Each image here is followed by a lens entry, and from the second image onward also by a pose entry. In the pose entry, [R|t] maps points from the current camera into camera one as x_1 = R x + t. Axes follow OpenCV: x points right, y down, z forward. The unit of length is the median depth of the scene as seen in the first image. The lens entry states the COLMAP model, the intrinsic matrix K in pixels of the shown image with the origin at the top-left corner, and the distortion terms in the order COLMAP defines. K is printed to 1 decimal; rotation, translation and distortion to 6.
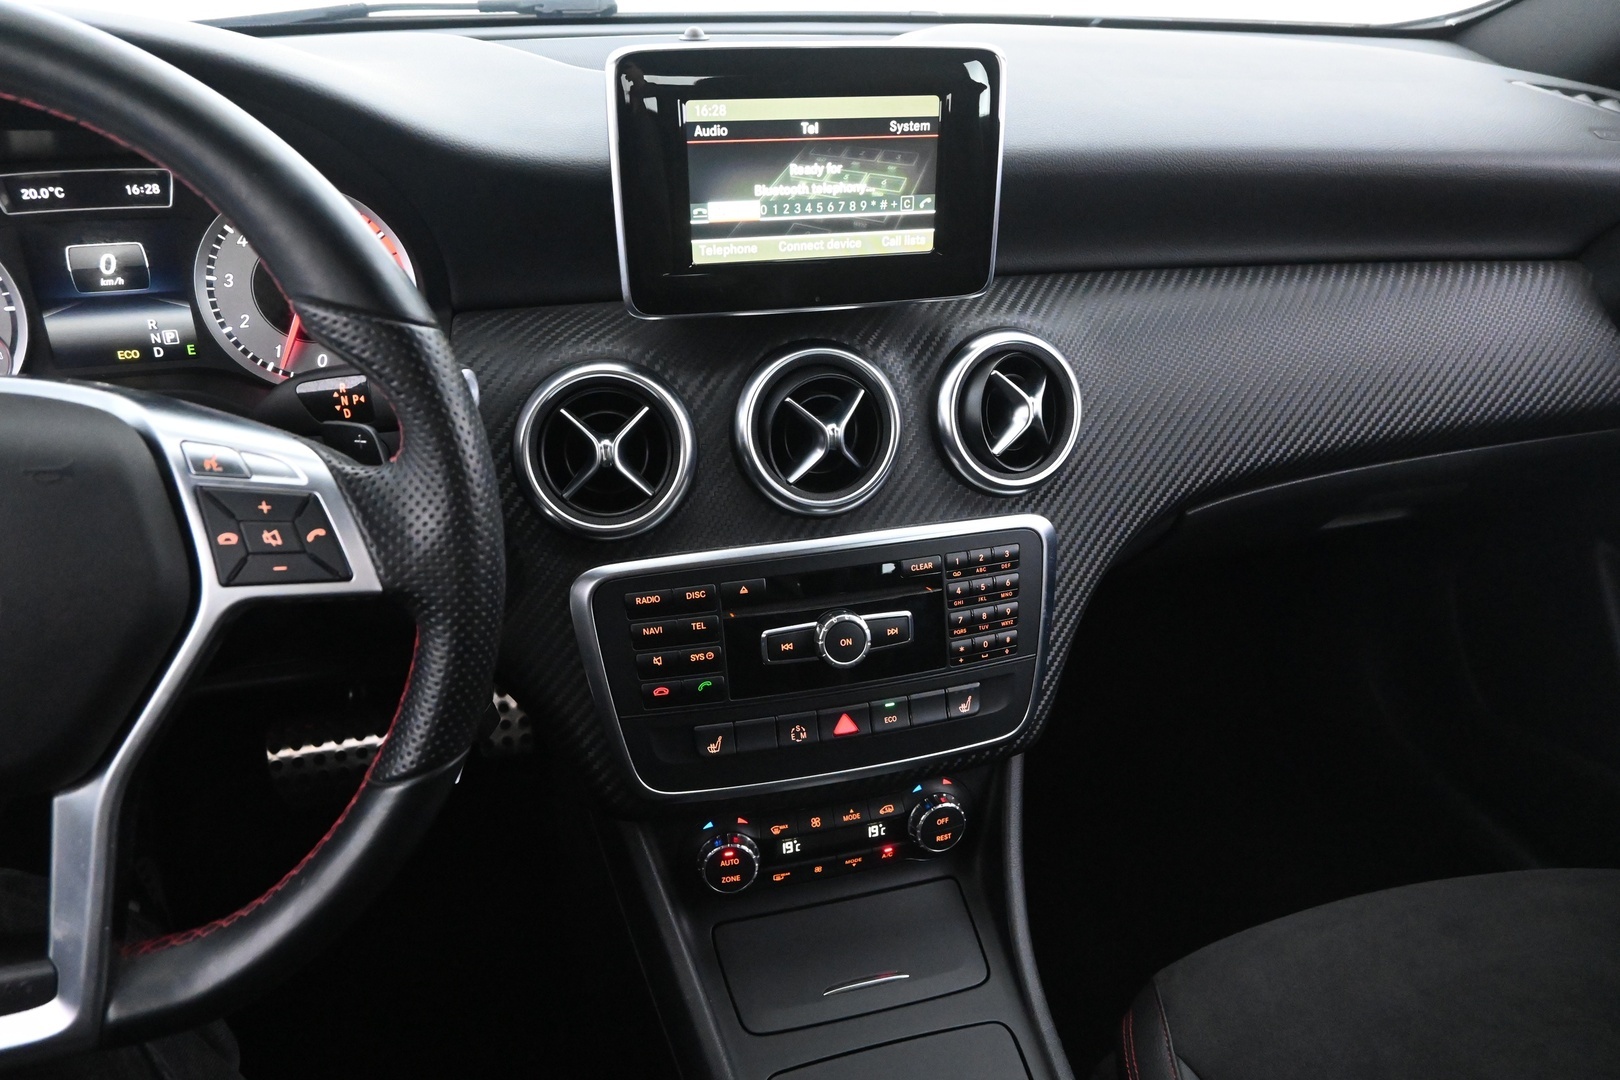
lens RADIAL K [[1106.6, 0, 814.5], [0, 1106.6, 541.8], [0, 0, 1]] dist [-0.001745, -0.003319]
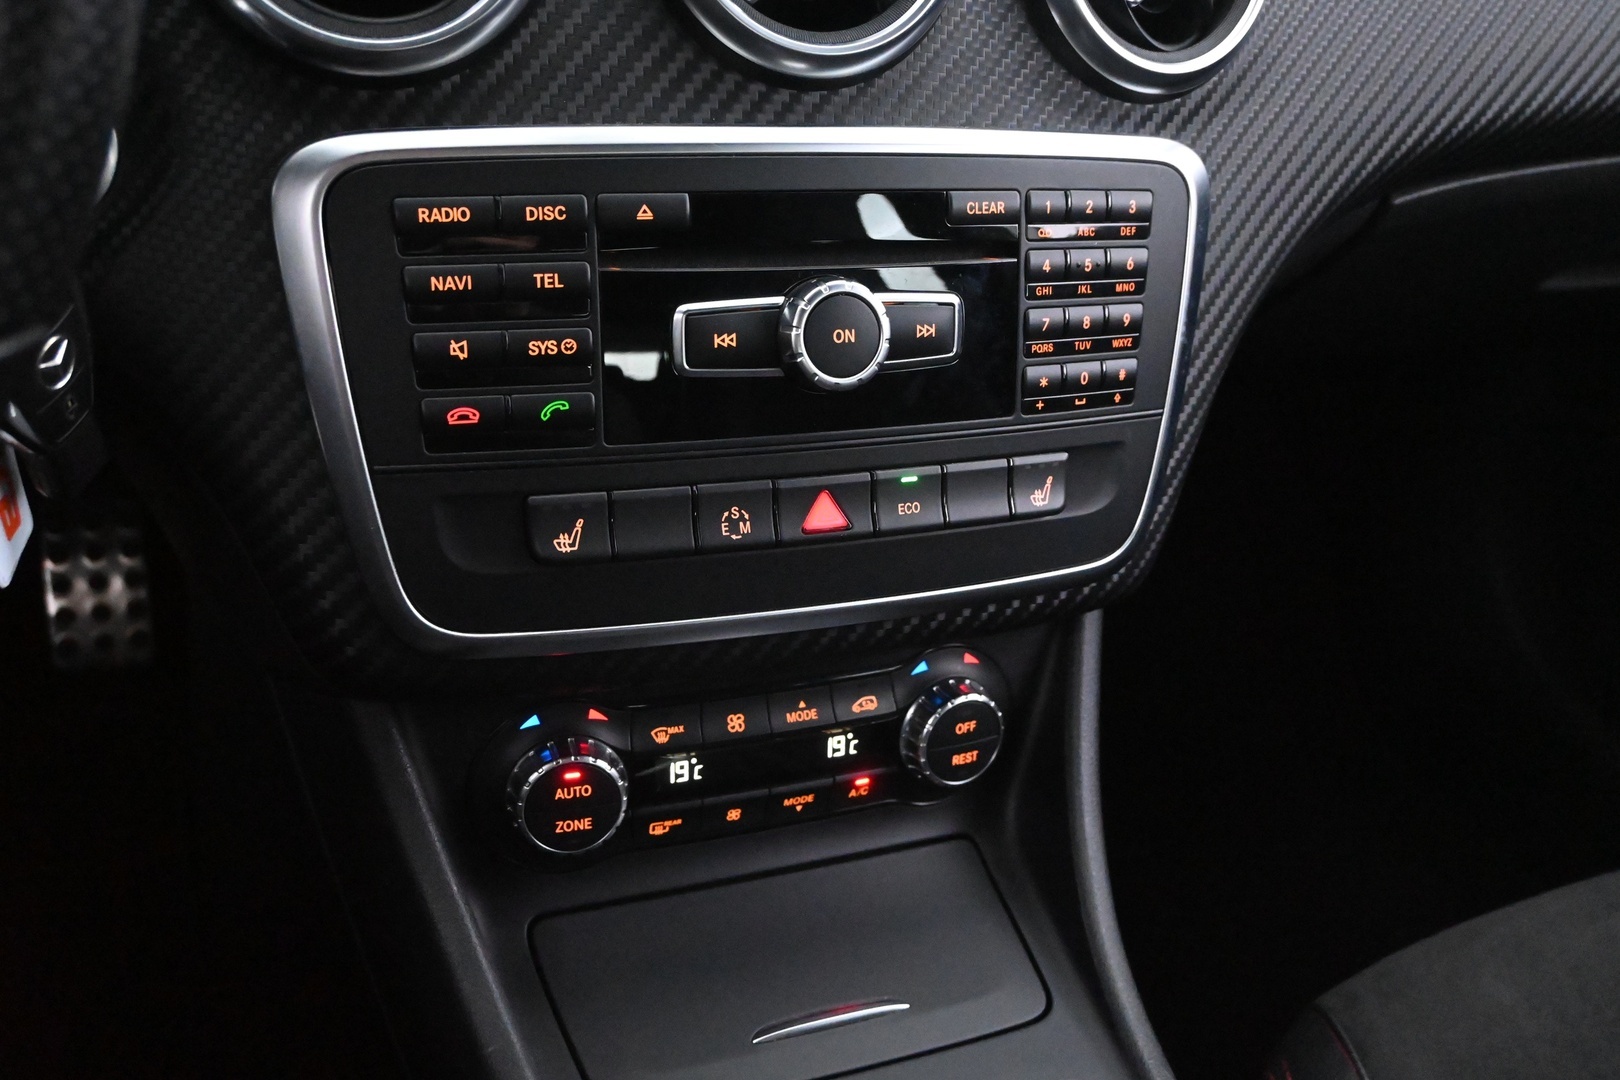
lens RADIAL K [[1550.3, 0, 816.1], [0, 1550.3, 536.7], [0, 0, 1]] dist [-0.014041, 0.000000]
pose [[0.985718, 0.033668, 0.165004, -0.096229], [-0.038846, 0.998846, 0.028257, 0.161638], [-0.163862, -0.034264, 0.985888, 0.308911]]
